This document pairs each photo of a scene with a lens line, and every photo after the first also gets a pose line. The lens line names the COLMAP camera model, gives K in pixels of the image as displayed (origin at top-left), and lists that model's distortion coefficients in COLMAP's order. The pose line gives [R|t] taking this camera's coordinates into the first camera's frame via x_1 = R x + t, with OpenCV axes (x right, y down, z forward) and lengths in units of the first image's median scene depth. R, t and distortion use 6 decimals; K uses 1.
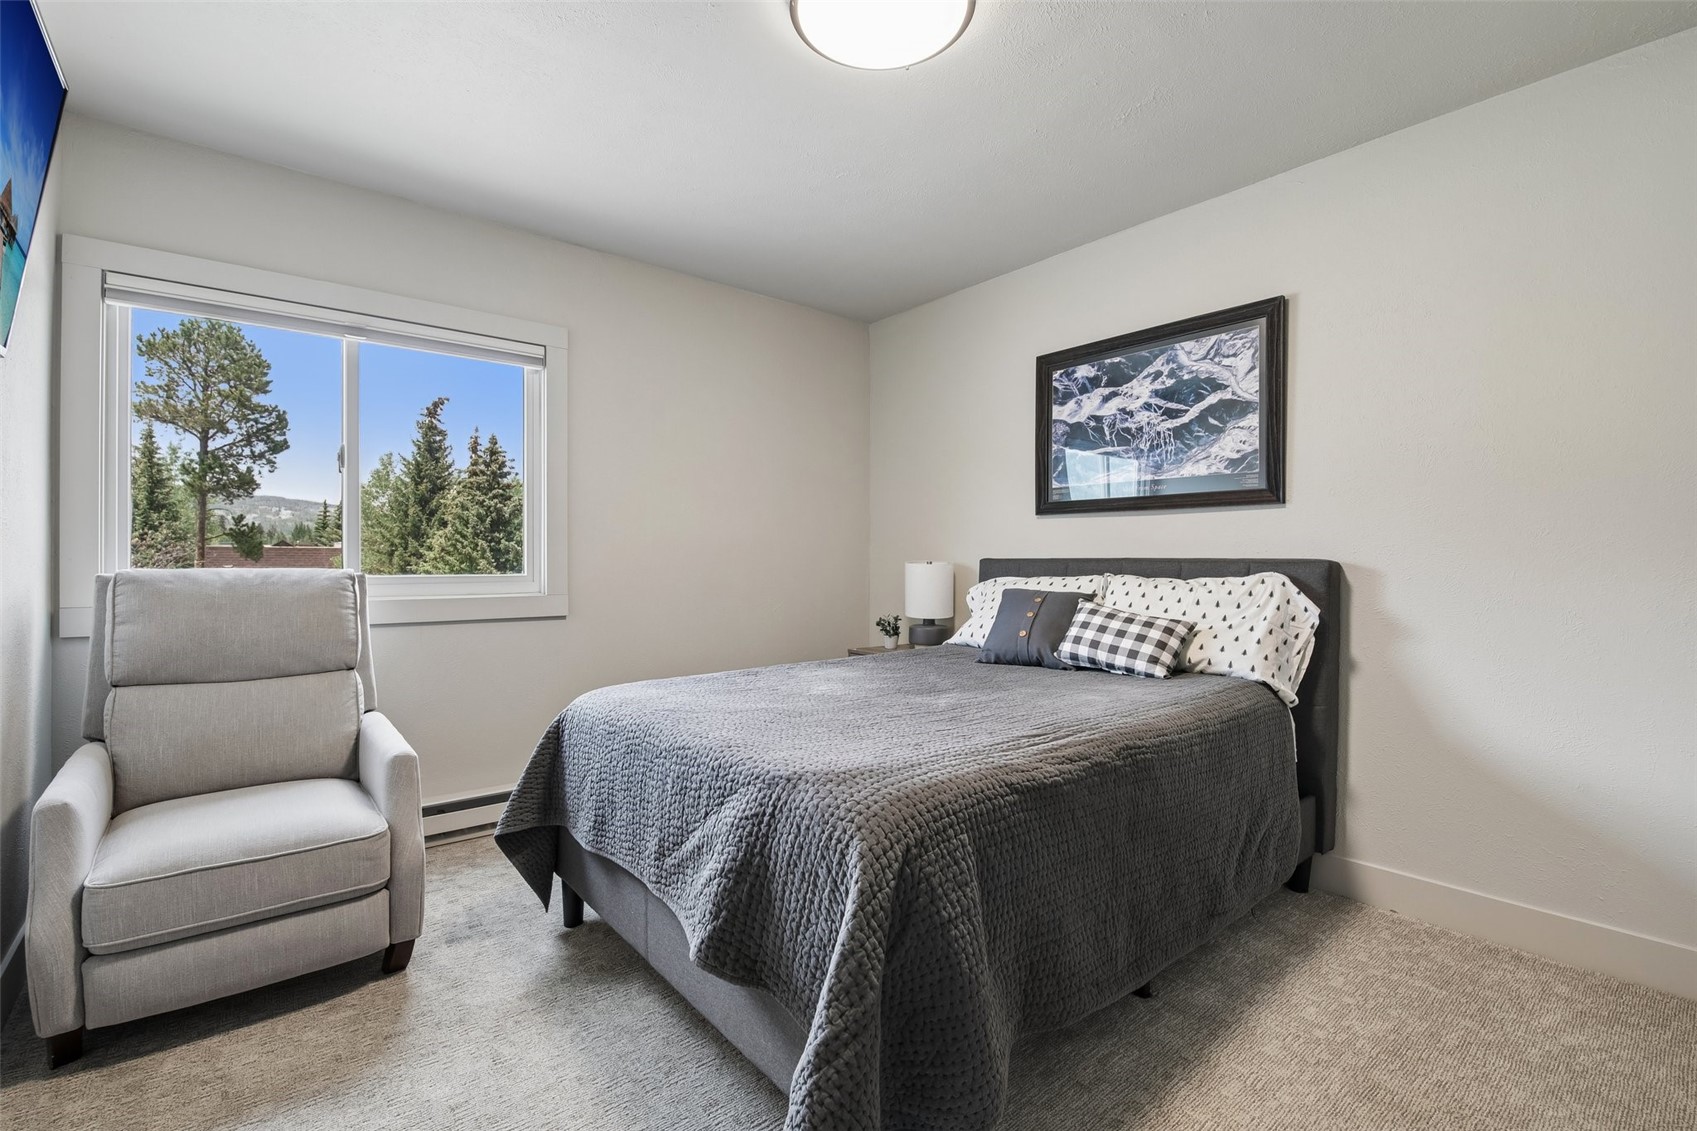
lens RADIAL K [[744.0, 0, 843.7], [0, 744.0, 557.0], [0, 0, 1]] dist [-0.004887, -0.005224]
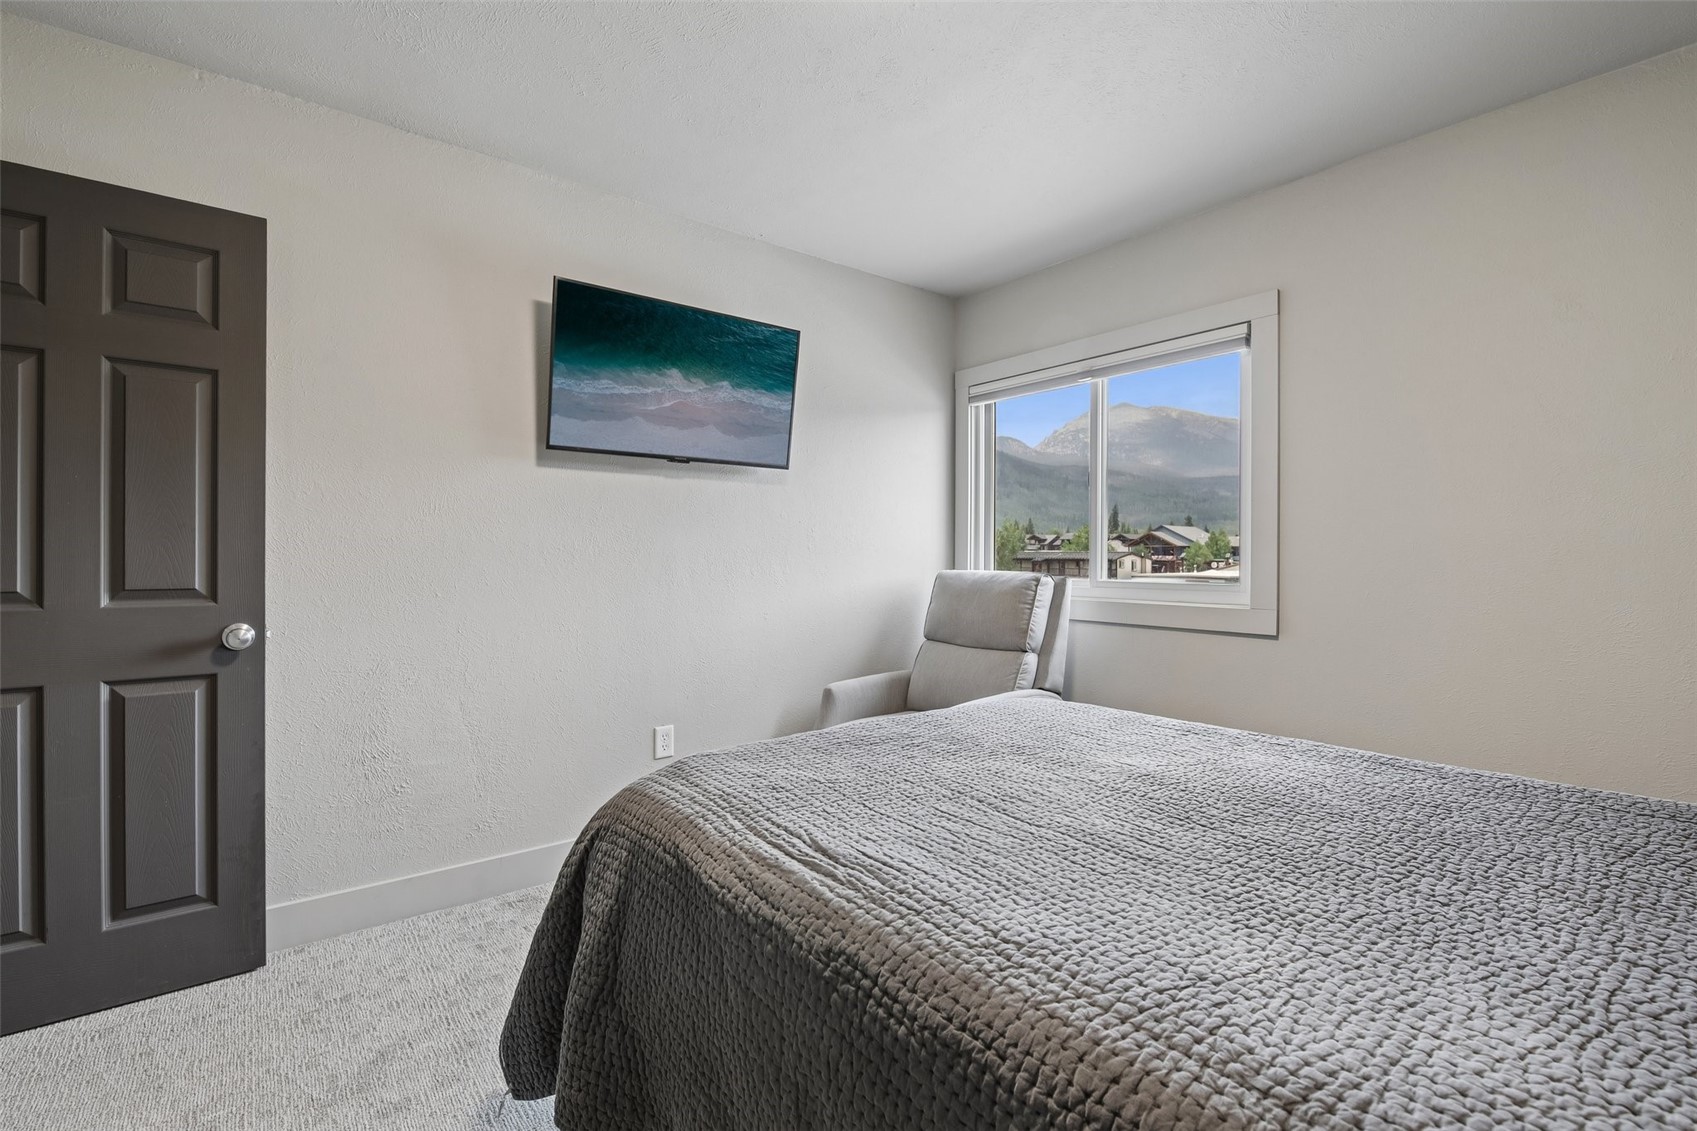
lens RADIAL K [[744.0, 0, 846.8], [0, 744.0, 559.8], [0, 0, 1]] dist [-0.004887, -0.005224]
pose [[-0.008206, -0.000596, -0.999966, 0.927754], [-0.007588, 0.999971, -0.000533, -0.004005], [0.999938, 0.007583, -0.008210, 1.074999]]
